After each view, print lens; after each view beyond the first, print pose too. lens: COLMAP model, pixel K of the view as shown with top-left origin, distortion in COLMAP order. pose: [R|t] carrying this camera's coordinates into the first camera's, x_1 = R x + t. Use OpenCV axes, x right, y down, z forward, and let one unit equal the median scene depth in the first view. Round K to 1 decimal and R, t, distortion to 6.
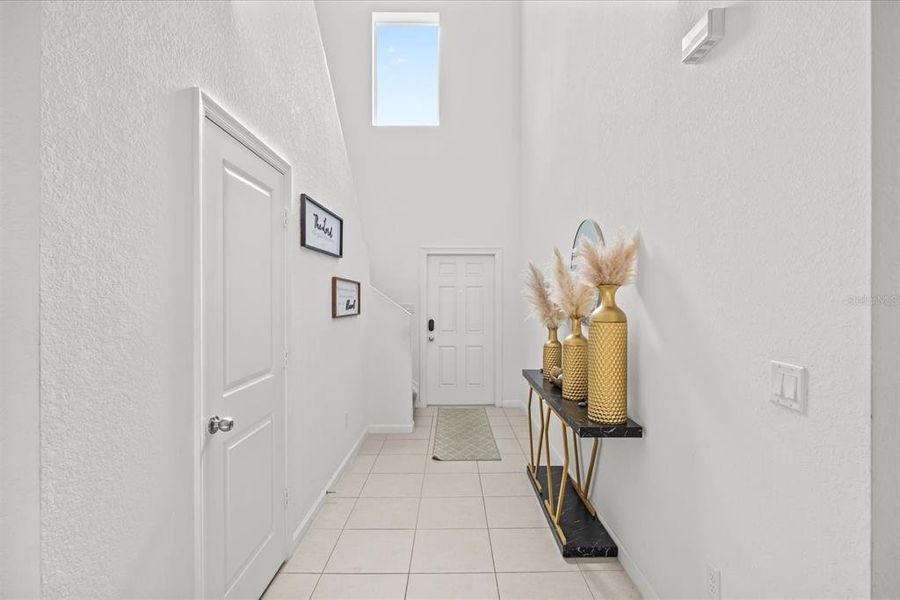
lens RADIAL K [[374.5, 0, 448.9], [0, 374.5, 300.7], [0, 0, 1]] dist [-0.011487, -0.000247]
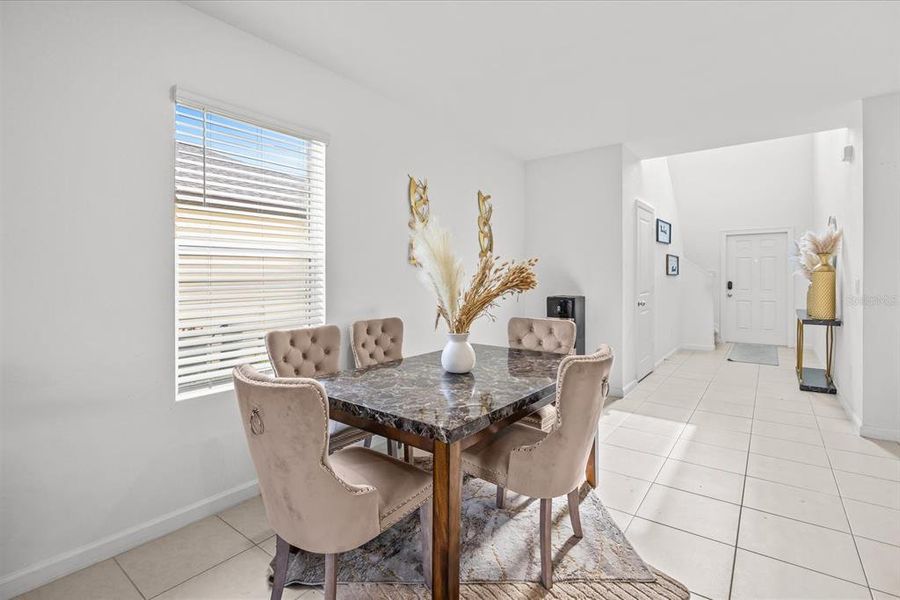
lens RADIAL K [[387.7, 0, 471.4], [0, 387.7, 280.5], [0, 0, 1]] dist [-0.007319, -0.000409]
pose [[0.787889, 0.003245, -0.615808, 0.123052], [0.002068, 0.999967, 0.007915, 0.051426], [0.615813, -0.007510, 0.787856, -1.117487]]
